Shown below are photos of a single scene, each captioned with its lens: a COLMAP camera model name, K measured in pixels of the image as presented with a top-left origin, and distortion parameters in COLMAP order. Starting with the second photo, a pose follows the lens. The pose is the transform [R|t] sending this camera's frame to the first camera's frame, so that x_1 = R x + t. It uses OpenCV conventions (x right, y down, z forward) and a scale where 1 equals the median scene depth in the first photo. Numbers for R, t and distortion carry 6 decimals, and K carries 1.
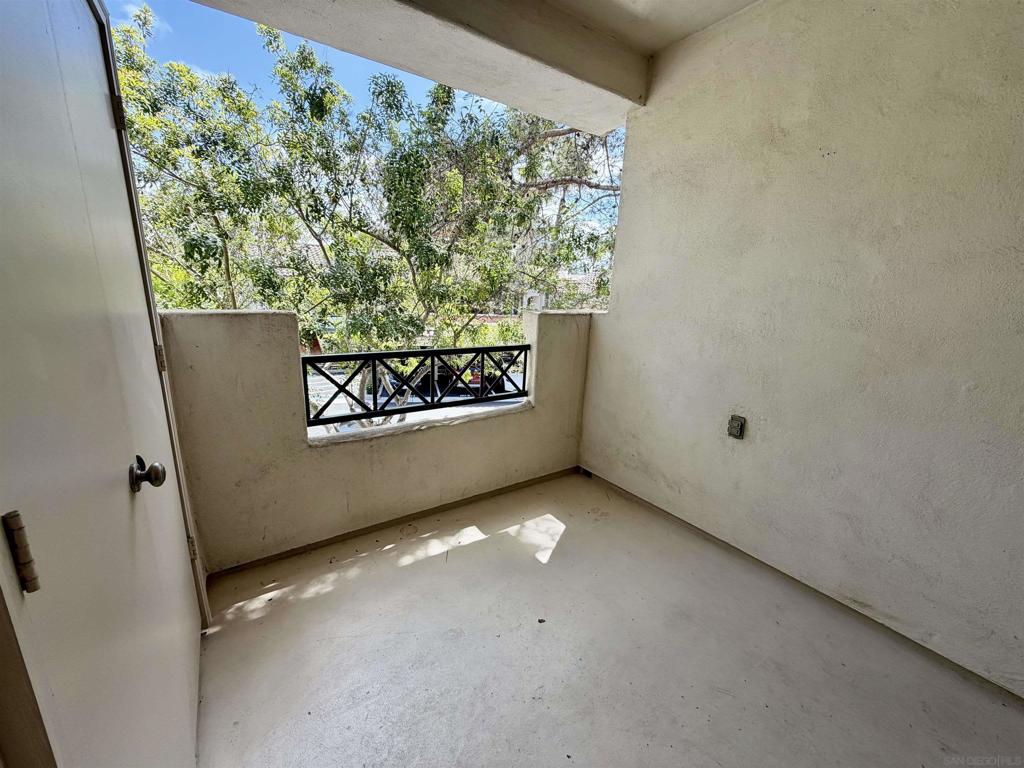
lens RADIAL K [[423.4, 0, 511.6], [0, 423.4, 400.8], [0, 0, 1]] dist [-0.000541, 0.000095]
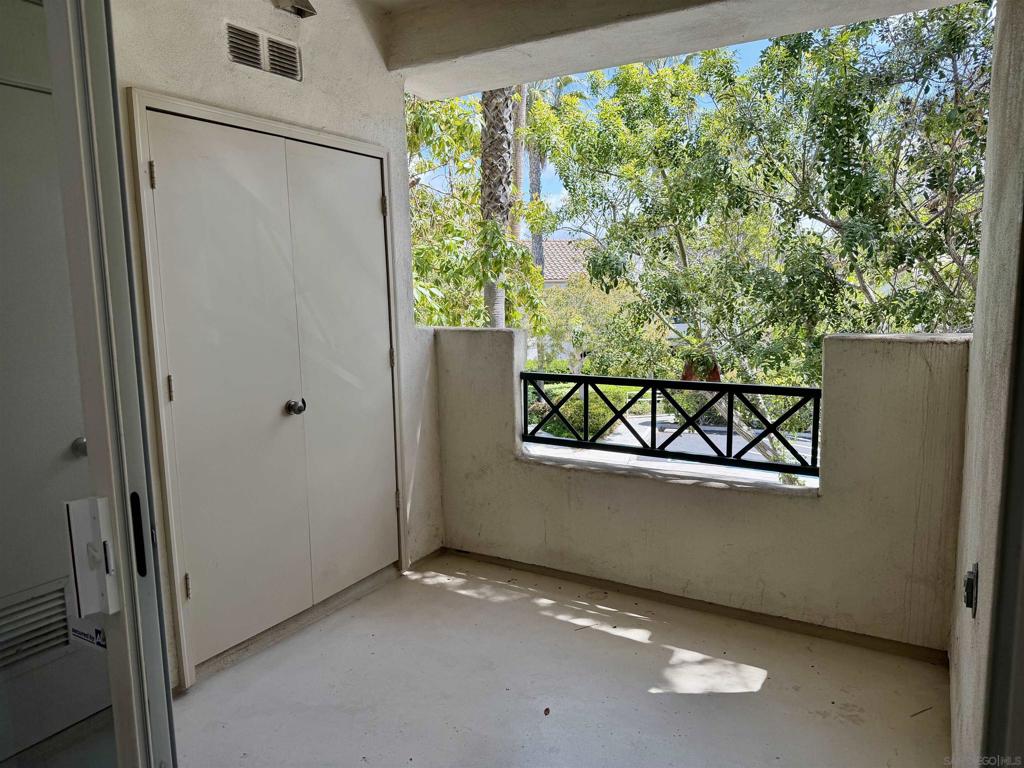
lens RADIAL K [[711.8, 0, 512.0], [0, 711.8, 384.0], [0, 0, 1]] dist [0.109371, -0.163307]
pose [[0.394666, 0.107649, -0.912497, 0.945756], [-0.183207, 0.982391, 0.036655, -0.116949], [0.900375, 0.152709, 0.407438, 0.245636]]
